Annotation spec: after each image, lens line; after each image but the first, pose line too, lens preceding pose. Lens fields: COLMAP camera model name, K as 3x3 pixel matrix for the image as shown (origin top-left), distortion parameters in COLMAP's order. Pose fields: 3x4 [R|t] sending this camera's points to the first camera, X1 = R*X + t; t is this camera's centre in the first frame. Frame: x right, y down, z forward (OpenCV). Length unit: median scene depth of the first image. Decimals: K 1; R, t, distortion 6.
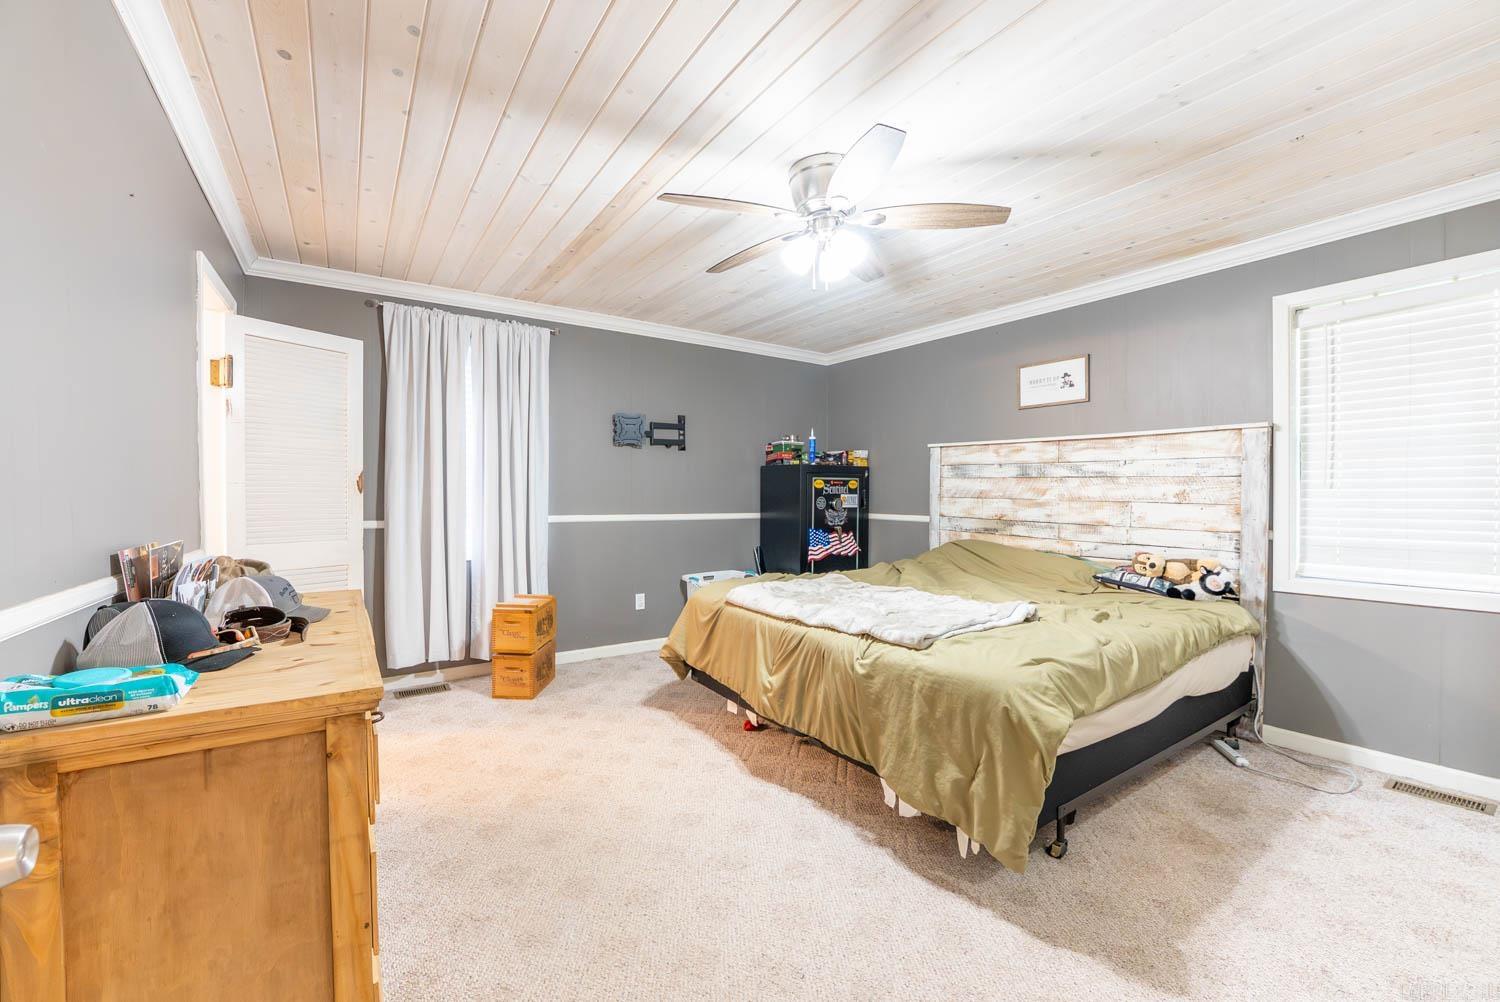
lens RADIAL K [[611.8, 0, 743.5], [0, 611.8, 504.4], [0, 0, 1]] dist [-0.028146, 0.003567]
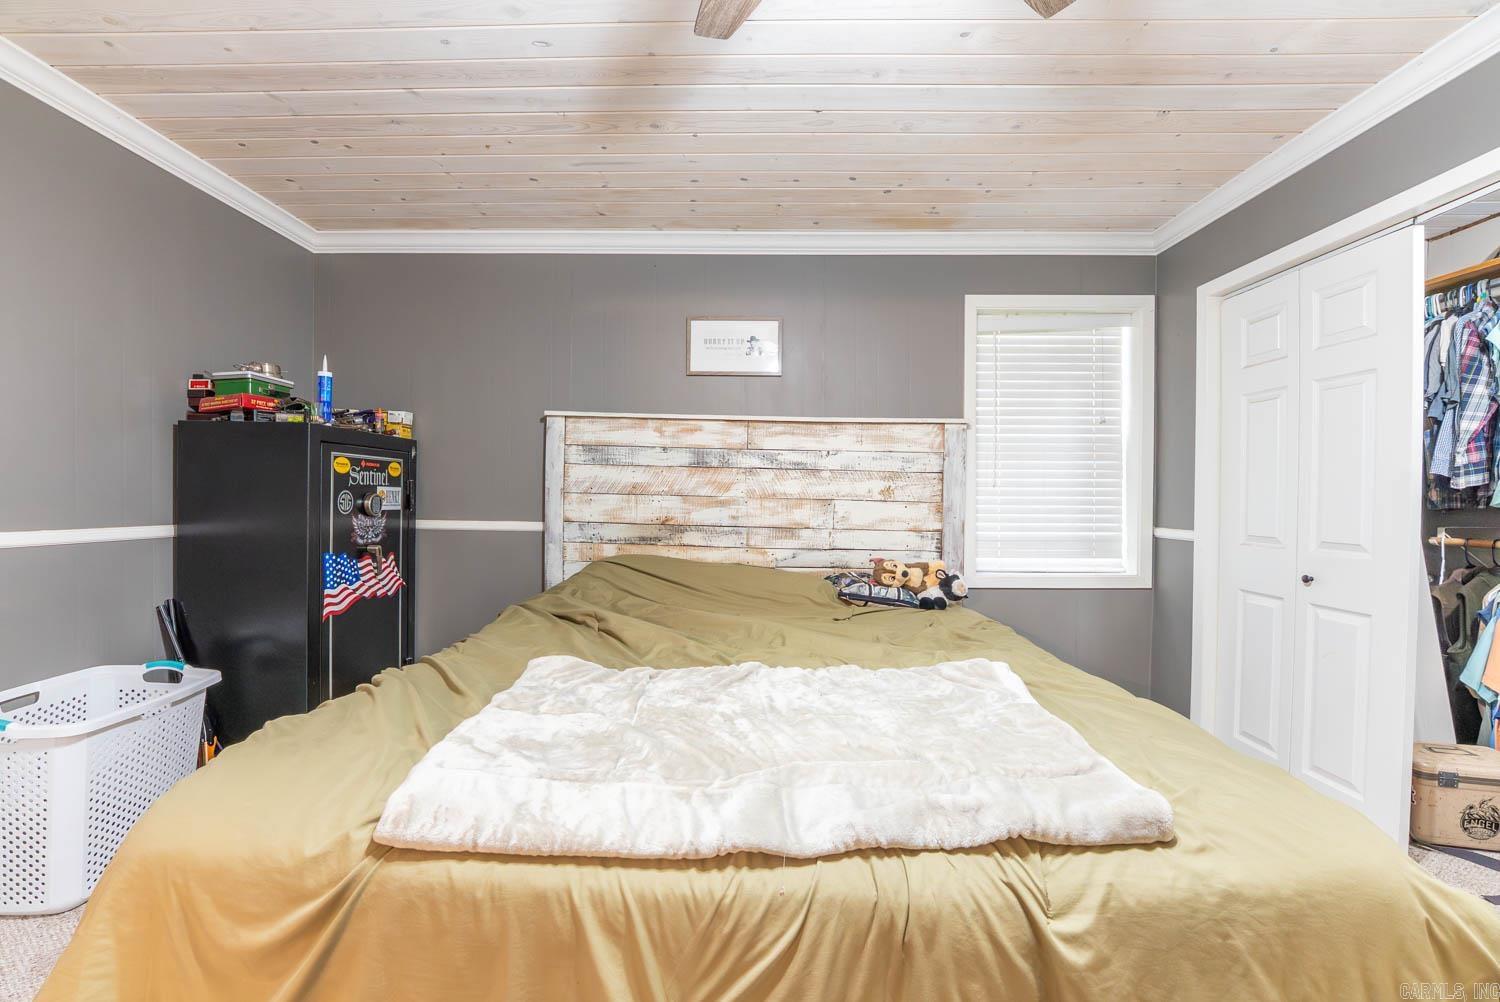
lens RADIAL K [[611.8, 0, 745.2], [0, 611.8, 504.6], [0, 0, 1]] dist [-0.028146, 0.003567]
pose [[0.576098, -0.006639, 0.817353, -0.124982], [0.004719, 0.999977, 0.004796, -0.001759], [-0.817367, 0.001094, 0.576117, 0.551956]]
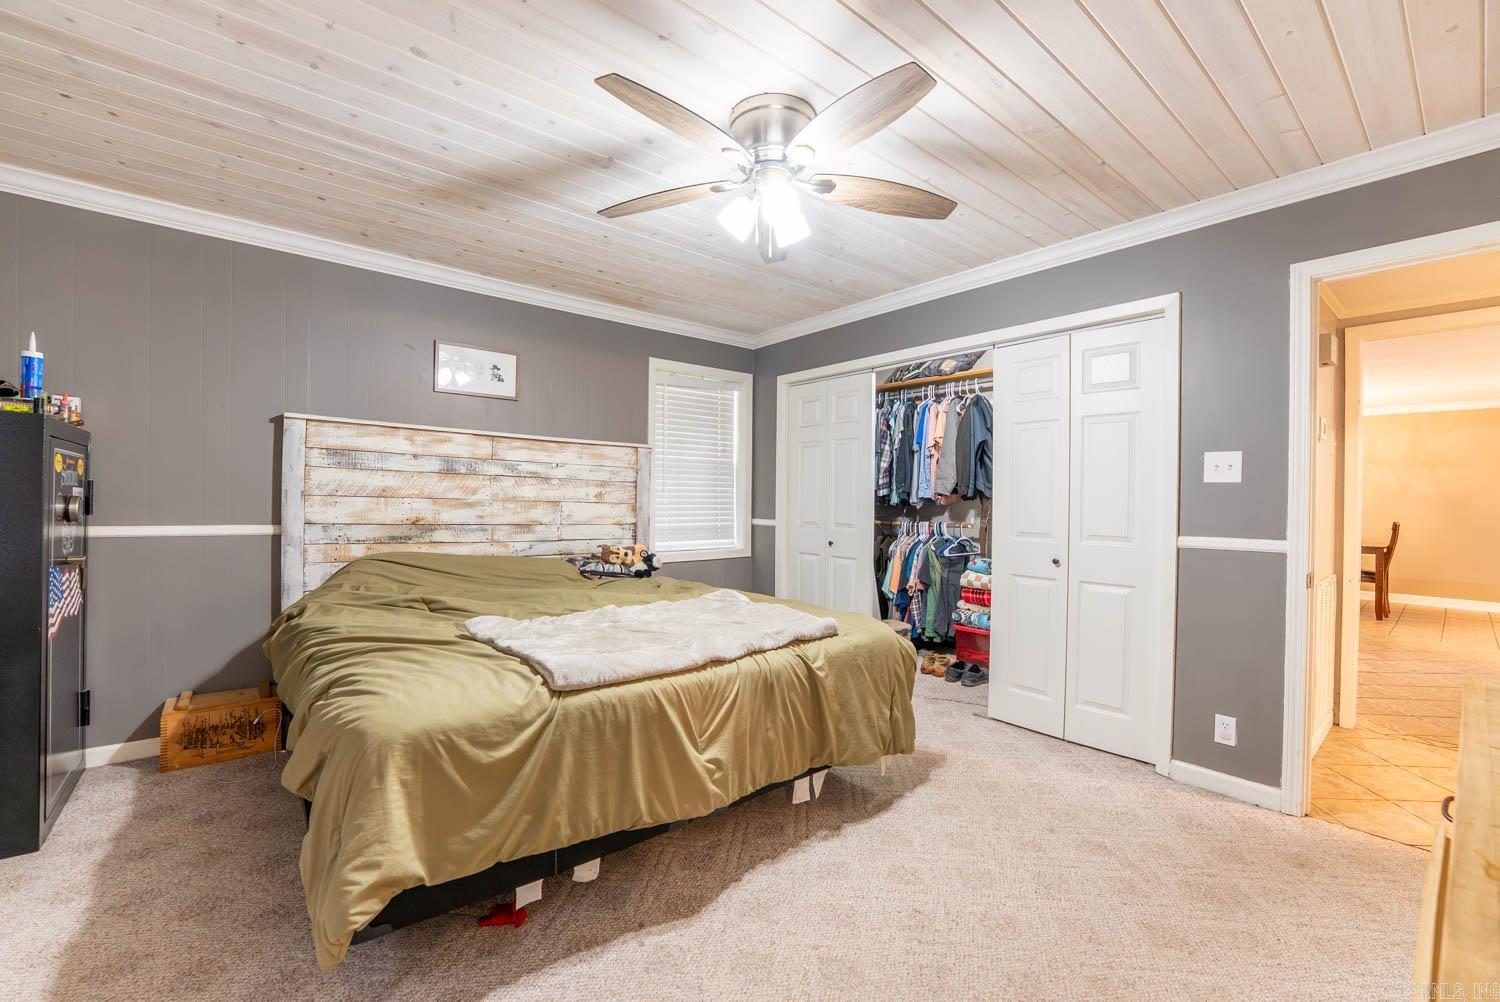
lens RADIAL K [[611.8, 0, 747.6], [0, 611.8, 504.1], [0, 0, 1]] dist [-0.028146, 0.003567]
pose [[-0.094100, -0.007214, 0.995537, -0.449775], [0.004998, 0.999958, 0.007719, -0.006076], [-0.995550, 0.005702, -0.094060, 0.699612]]
